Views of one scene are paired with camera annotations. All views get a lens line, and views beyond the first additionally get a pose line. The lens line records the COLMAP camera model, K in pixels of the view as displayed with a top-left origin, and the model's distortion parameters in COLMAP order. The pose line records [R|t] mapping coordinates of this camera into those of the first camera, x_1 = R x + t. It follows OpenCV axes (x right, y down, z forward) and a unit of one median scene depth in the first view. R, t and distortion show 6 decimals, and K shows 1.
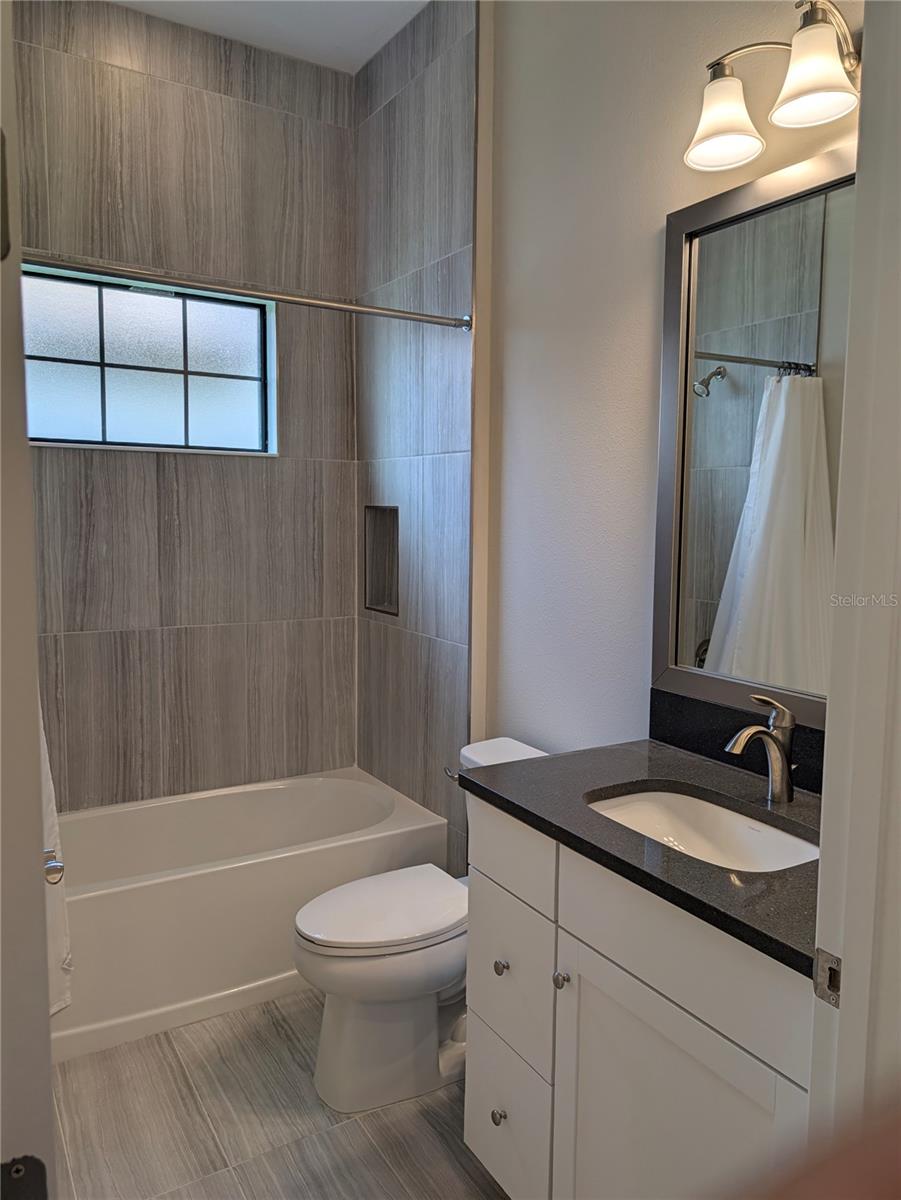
lens RADIAL K [[854.3, 0, 453.5], [0, 854.3, 602.7], [0, 0, 1]] dist [0.044654, -0.038476]
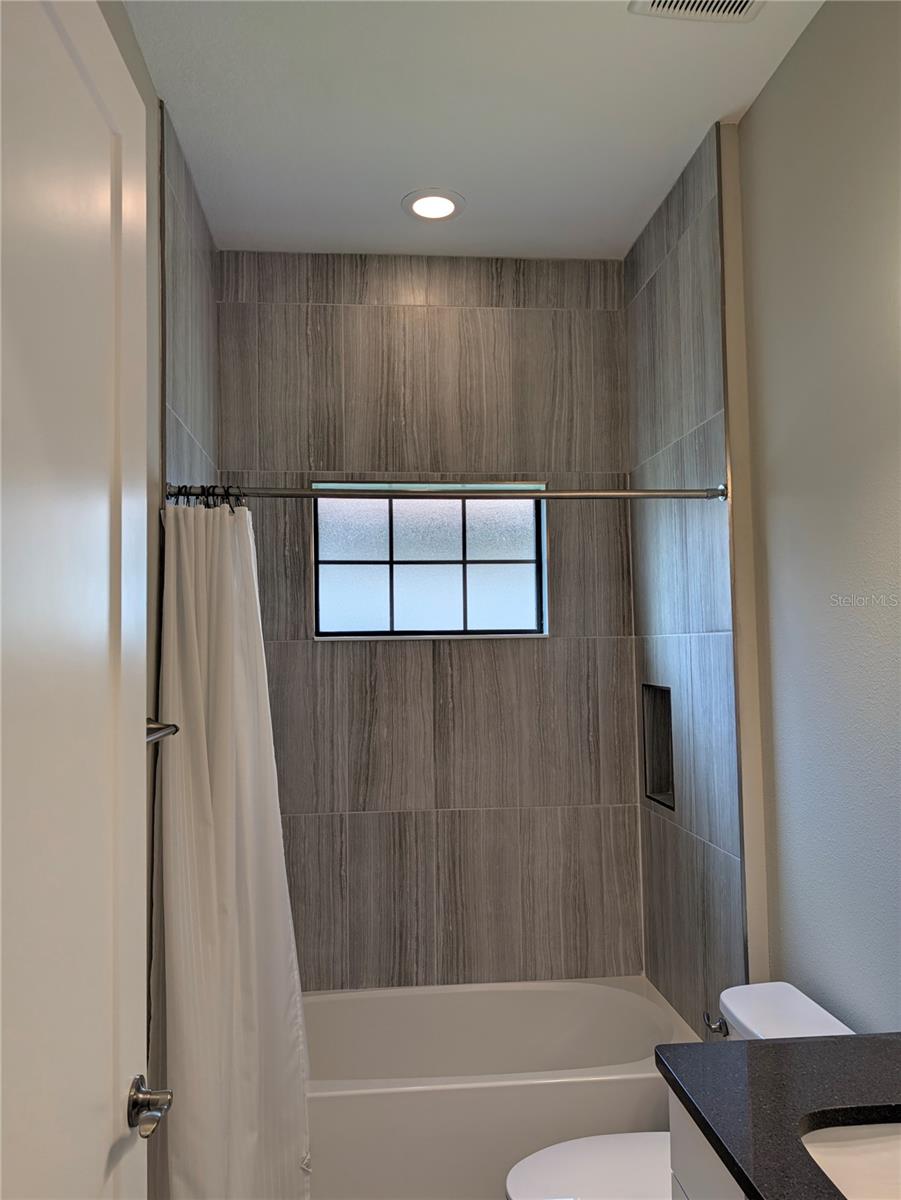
lens RADIAL K [[854.3, 0, 454.7], [0, 854.3, 618.3], [0, 0, 1]] dist [0.044654, -0.038476]
pose [[0.897383, -0.043802, -0.439073, 0.137680], [-0.018988, 0.990306, -0.137601, -0.057738], [0.440844, 0.131818, 0.887852, 0.081830]]
